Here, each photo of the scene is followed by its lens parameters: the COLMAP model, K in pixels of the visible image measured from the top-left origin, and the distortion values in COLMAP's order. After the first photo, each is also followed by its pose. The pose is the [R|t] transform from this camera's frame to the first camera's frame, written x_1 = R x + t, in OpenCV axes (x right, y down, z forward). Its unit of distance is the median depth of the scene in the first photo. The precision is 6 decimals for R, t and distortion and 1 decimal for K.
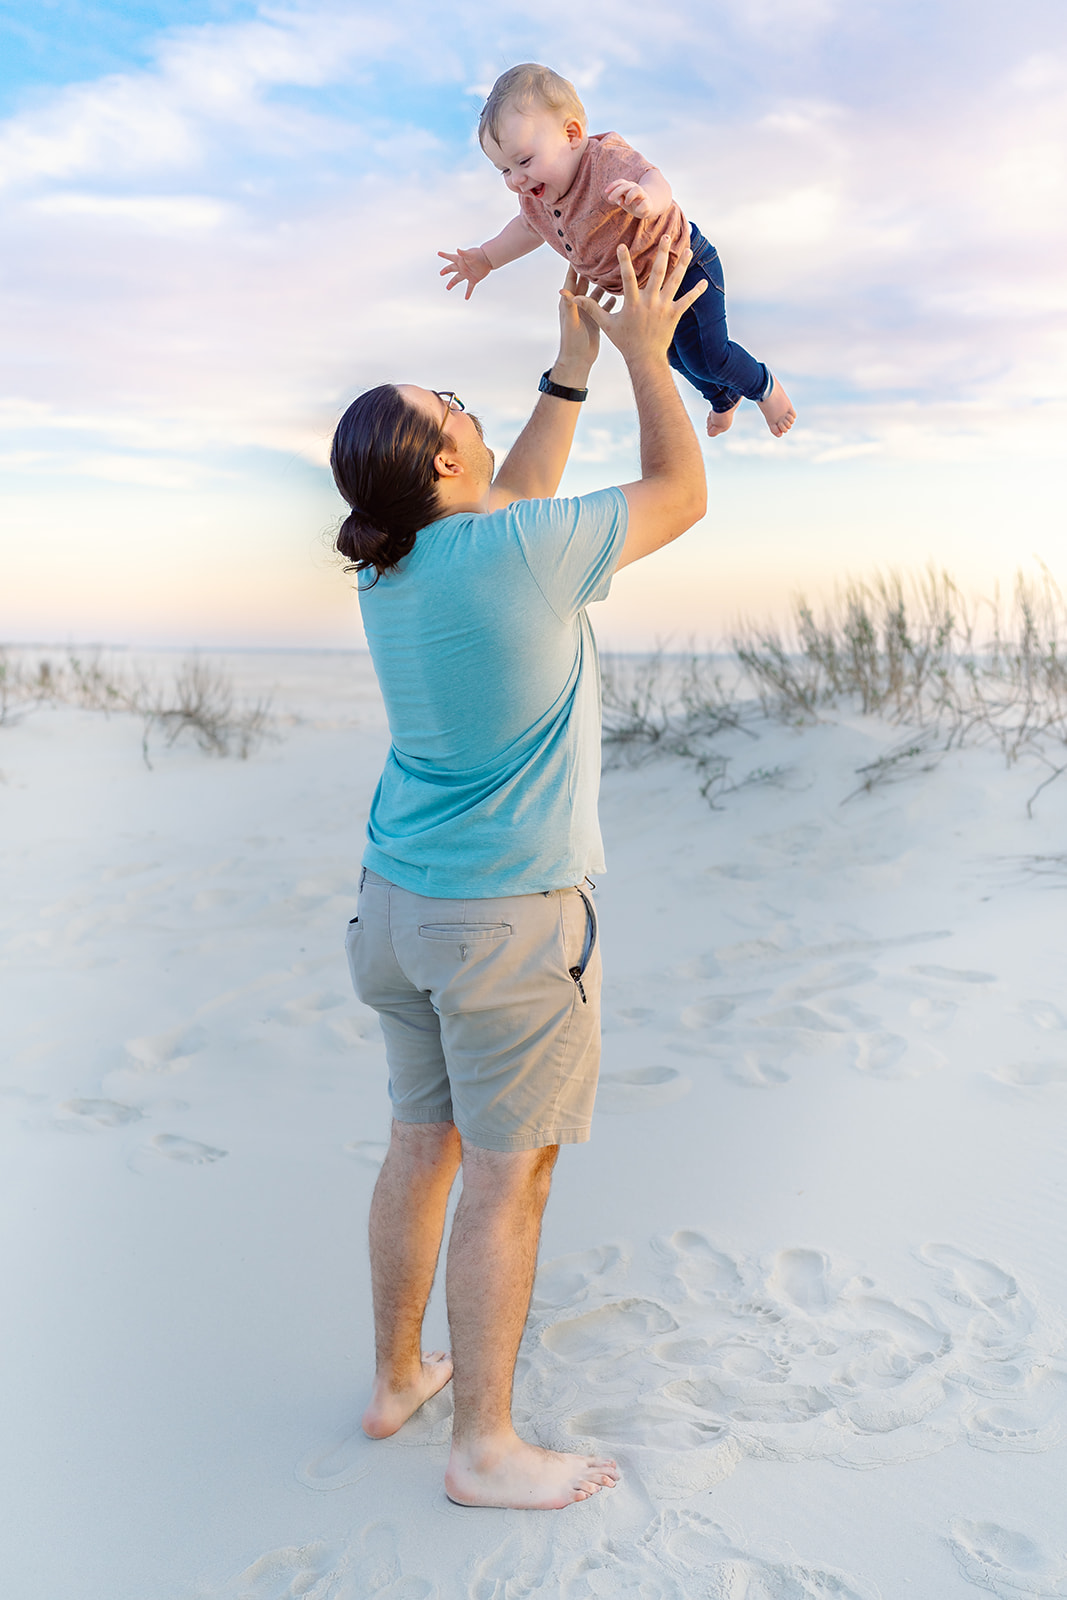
lens RADIAL K [[1607.6, 0, 505.8], [0, 1607.6, 791.1], [0, 0, 1]] dist [-0.005591, 0.007287]
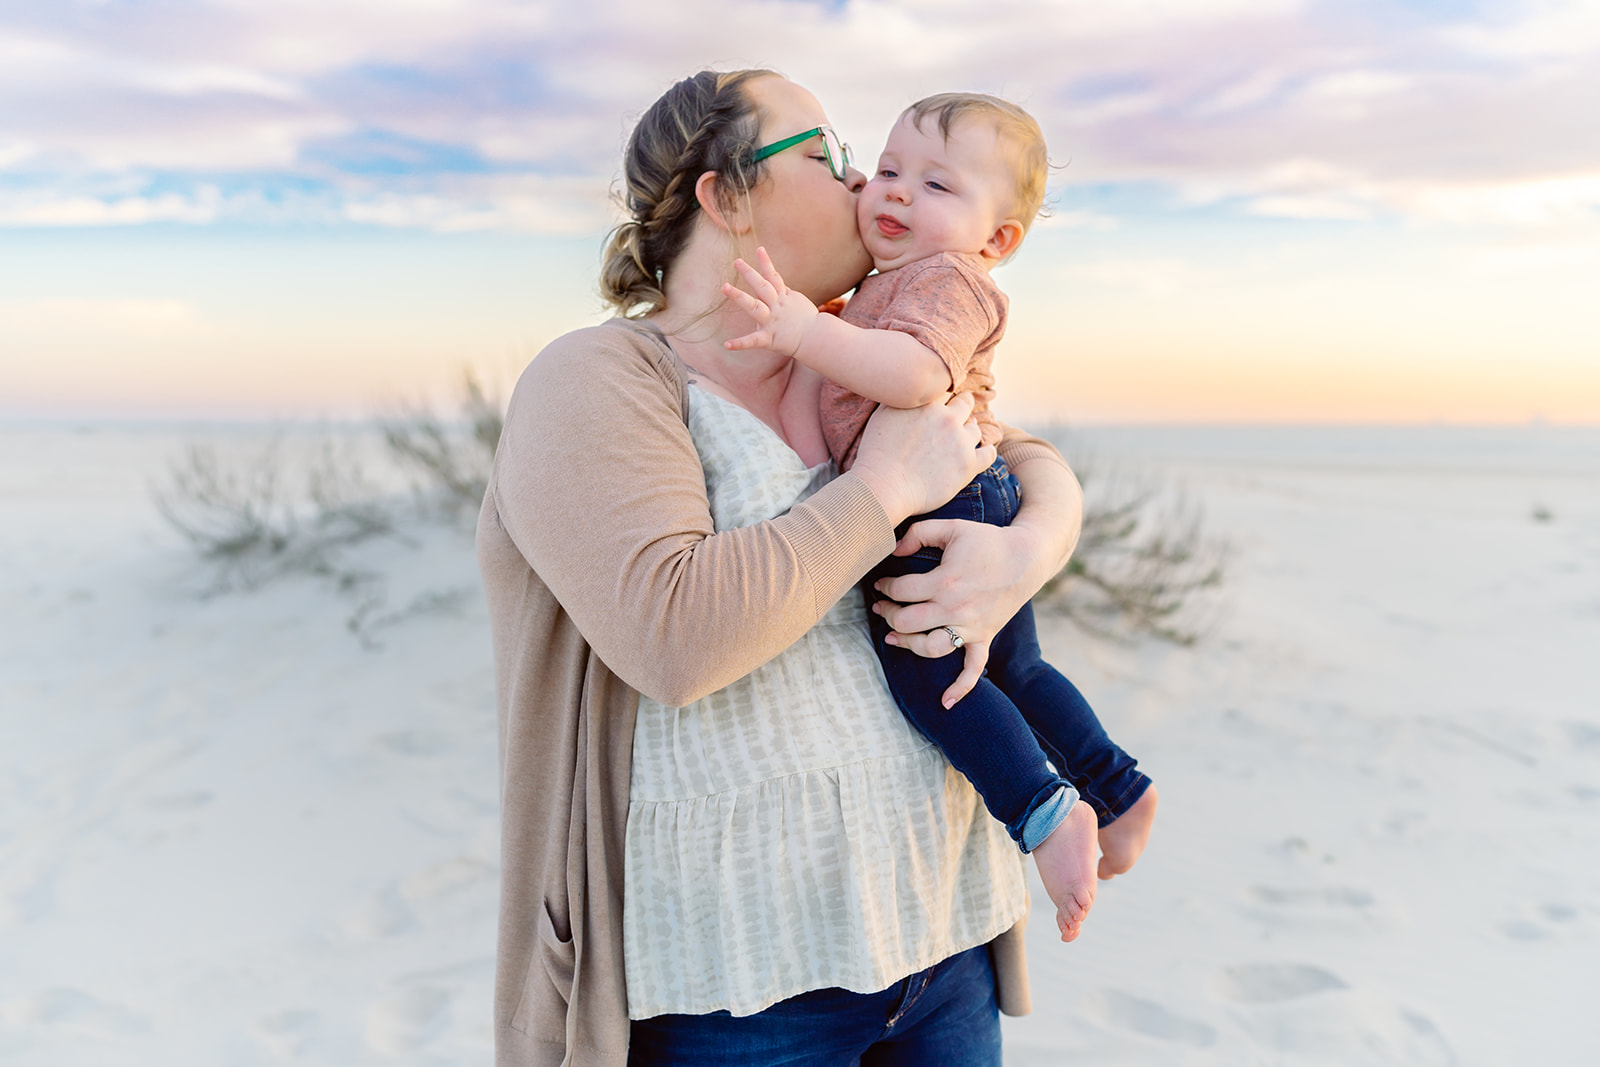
lens RADIAL K [[1607.6, 0, 771.3], [0, 1607.6, 306.5], [0, 0, 1]] dist [-0.005591, 0.007287]
pose [[0.915584, 0.025610, 0.401310, -0.002804], [0.038827, 0.987677, -0.151613, -0.024868], [-0.400248, 0.154396, 0.903307, 0.222661]]
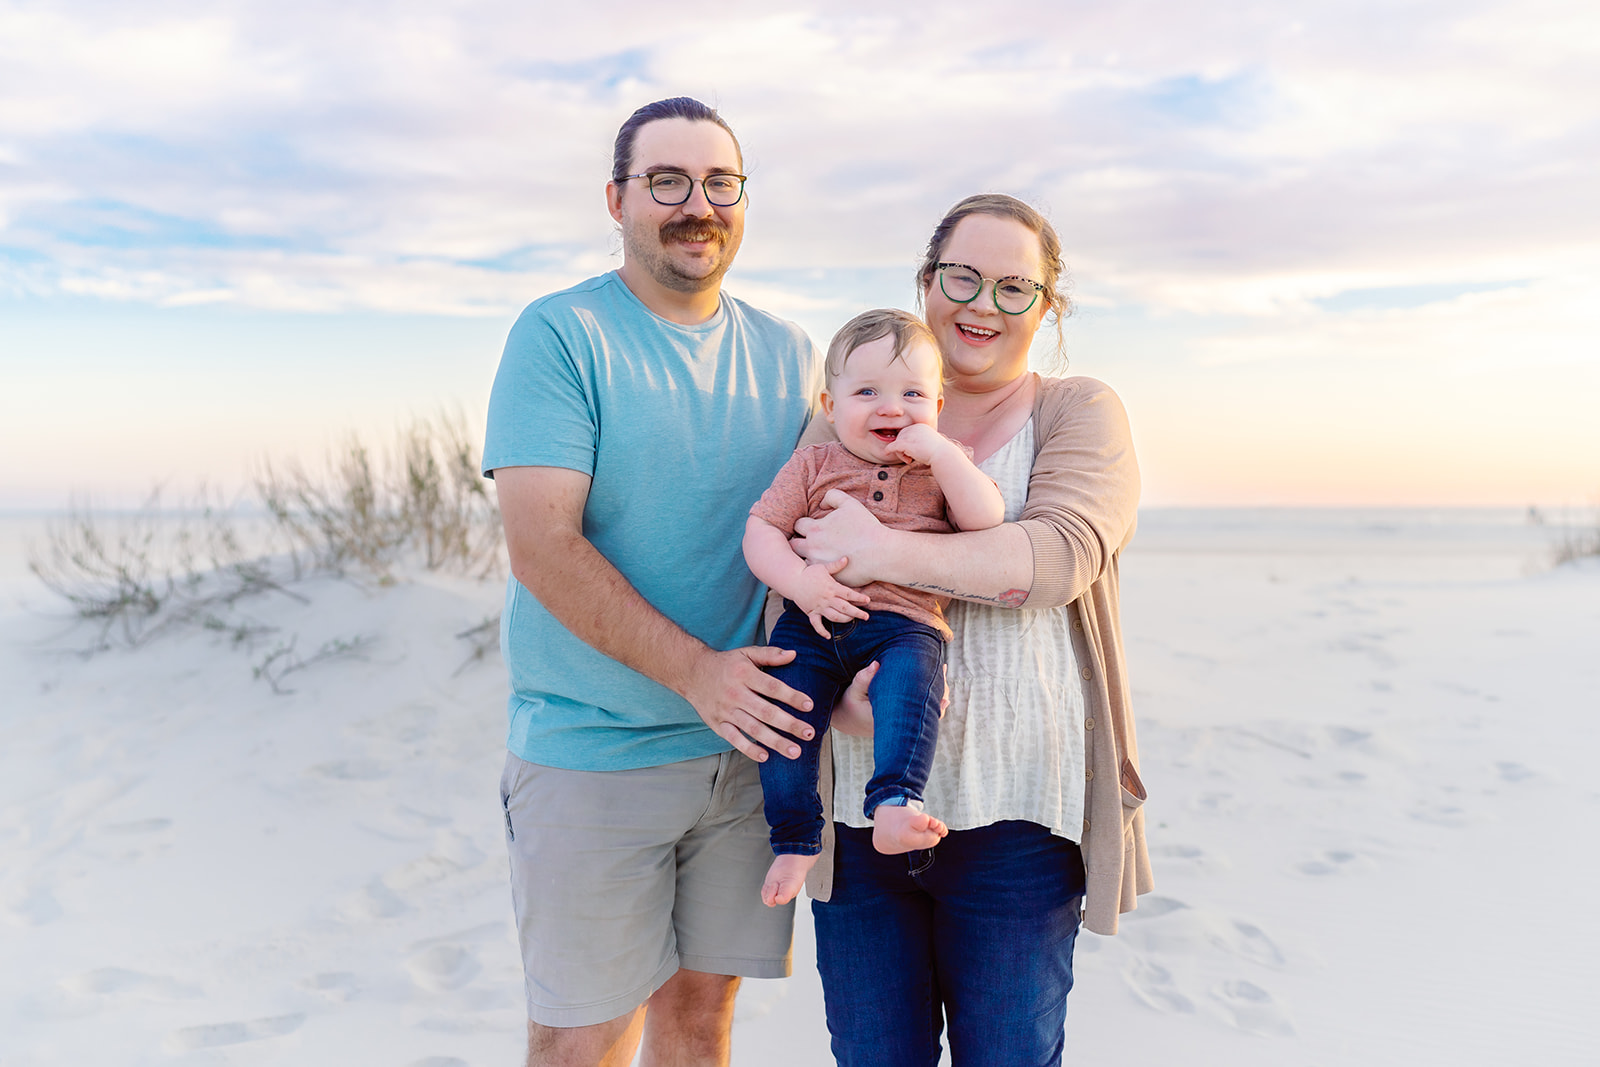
lens RADIAL K [[1649.1, 0, 779.1], [0, 1649.1, 490.7], [0, 0, 1]] dist [-0.003711, 0.003416]
pose [[0.835182, 0.000702, 0.549973, -0.111127], [0.055593, 0.994769, -0.085694, -0.004732], [-0.547156, 0.102145, 0.830774, 0.174392]]
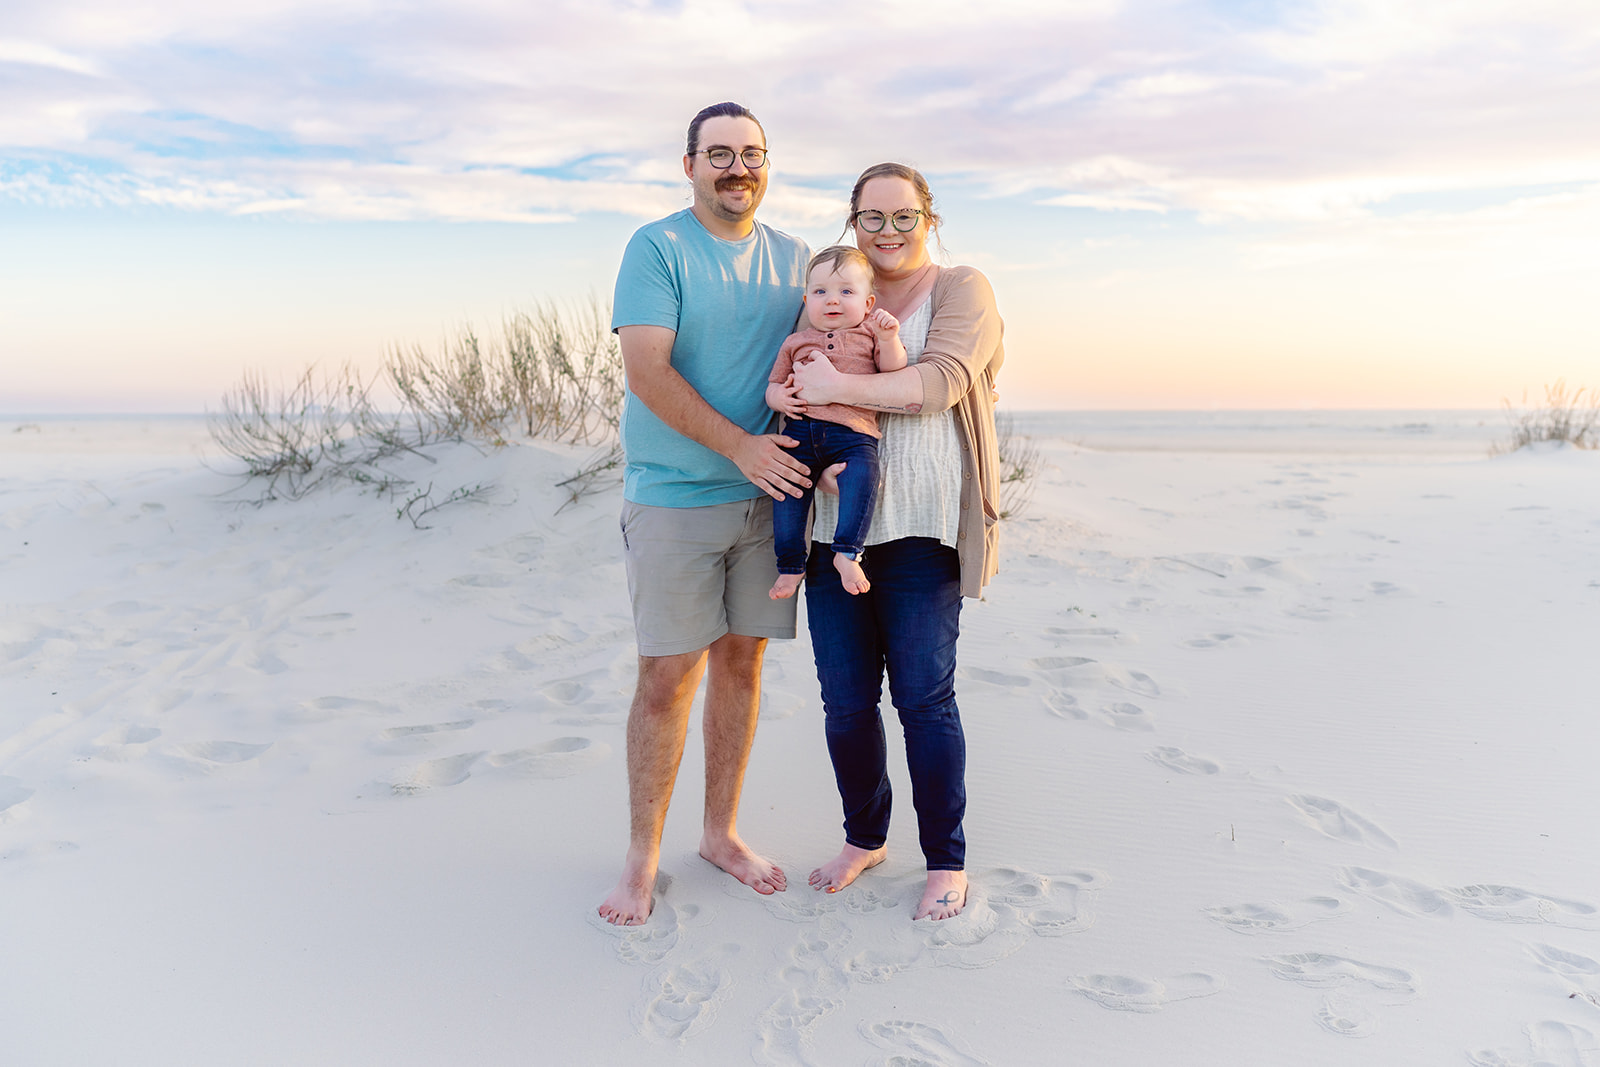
lens RADIAL K [[1639.9, 0, 800.0], [0, 1639.9, 533.5], [0, 0, 1]] dist [-0.003572, 0.027625]
pose [[0.846553, -0.043861, 0.530495, -0.213885], [0.054465, 0.998506, -0.004357, 0.031468], [-0.529511, 0.032582, 0.847677, -0.006197]]
